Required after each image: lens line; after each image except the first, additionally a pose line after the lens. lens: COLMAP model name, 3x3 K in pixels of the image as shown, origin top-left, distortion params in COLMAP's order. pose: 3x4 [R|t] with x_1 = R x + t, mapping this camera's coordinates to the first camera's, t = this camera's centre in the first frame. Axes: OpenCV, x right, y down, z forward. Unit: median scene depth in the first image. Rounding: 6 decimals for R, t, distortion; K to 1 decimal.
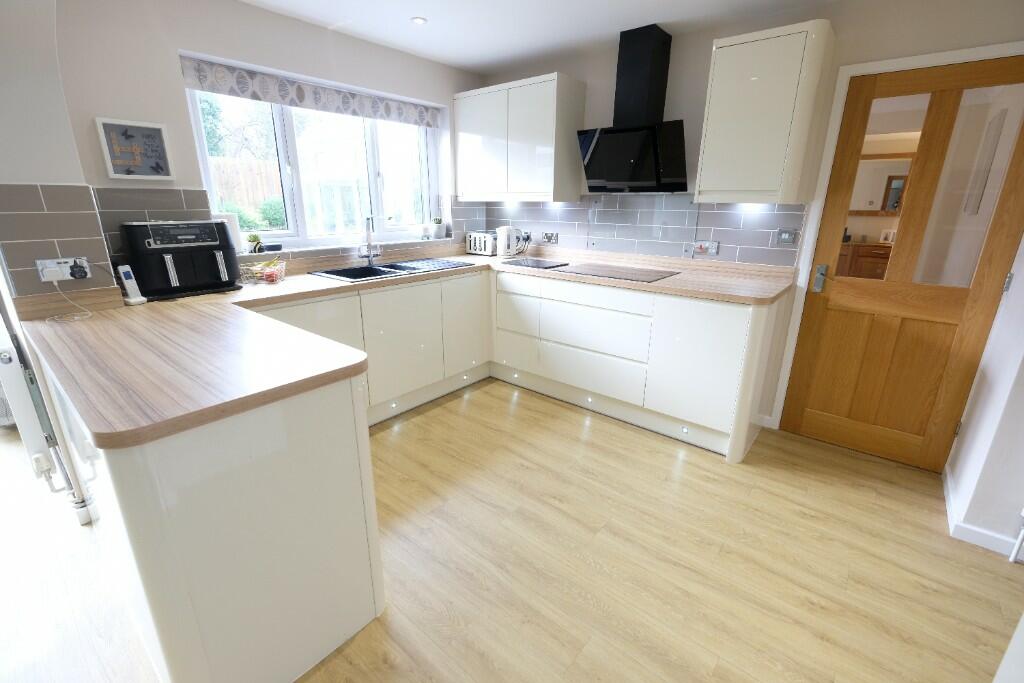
lens RADIAL K [[446.9, 0, 512.6], [0, 446.9, 338.3], [0, 0, 1]] dist [-0.005216, 0.000715]
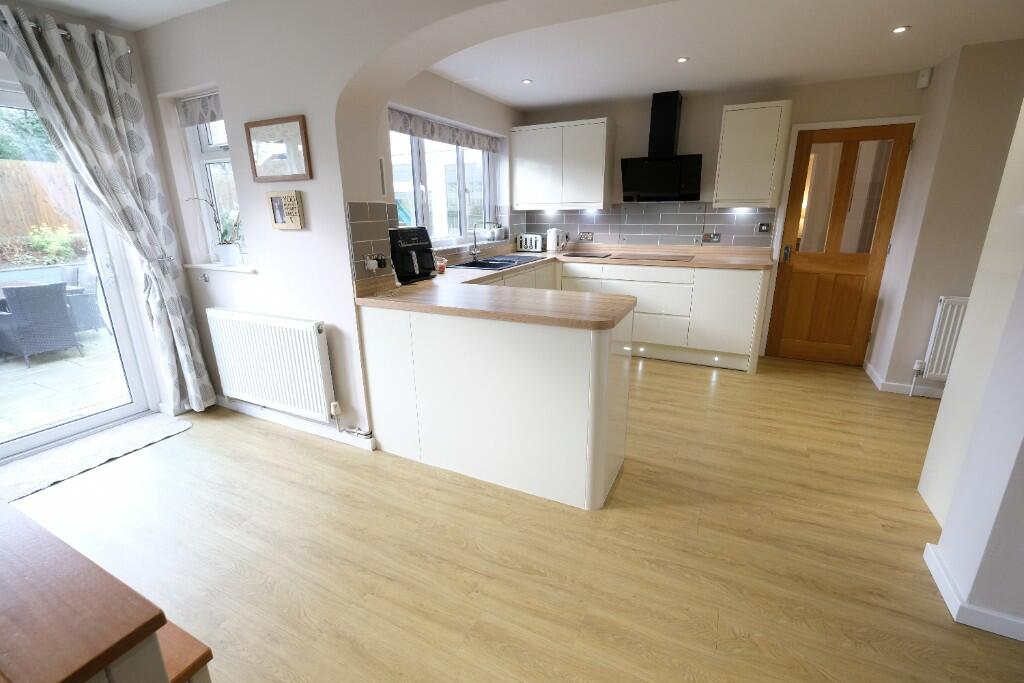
lens RADIAL K [[446.9, 0, 509.4], [0, 446.9, 337.6], [0, 0, 1]] dist [-0.005216, 0.000715]
pose [[0.973155, -0.080308, 0.215687, -0.578760], [0.084333, 0.996392, -0.009509, 0.086327], [-0.214146, 0.027443, 0.976416, -0.301434]]
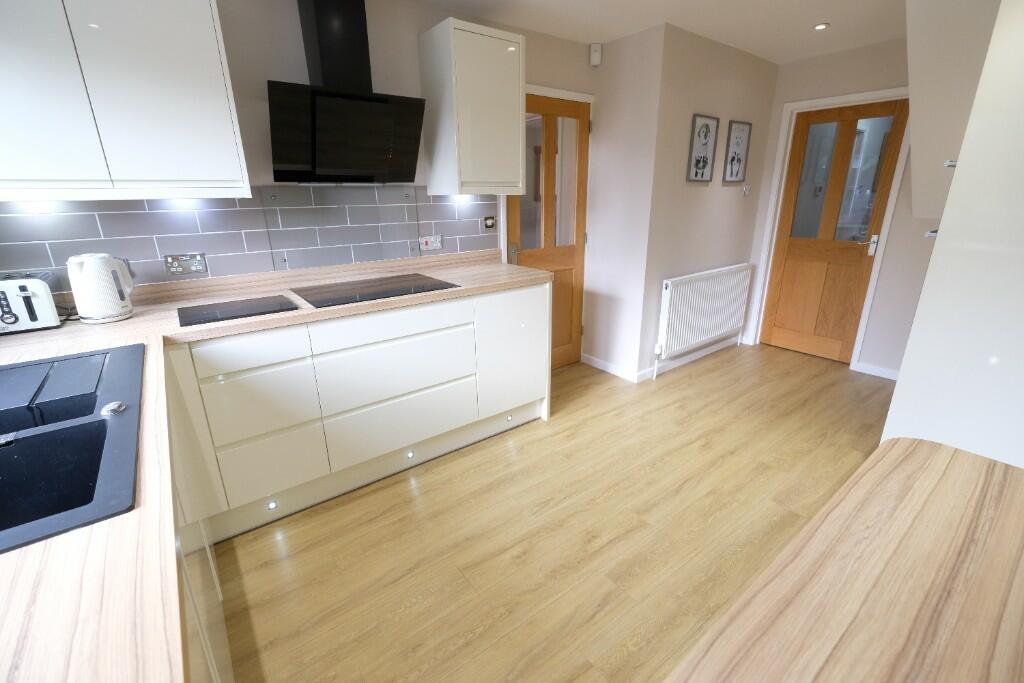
lens RADIAL K [[446.9, 0, 513.0], [0, 446.9, 335.5], [0, 0, 1]] dist [-0.005216, 0.000715]
pose [[0.222165, -0.304568, 0.926219, -0.474935], [0.299582, 0.925328, 0.232417, -0.193572], [-0.927843, 0.225844, 0.296819, 0.619507]]
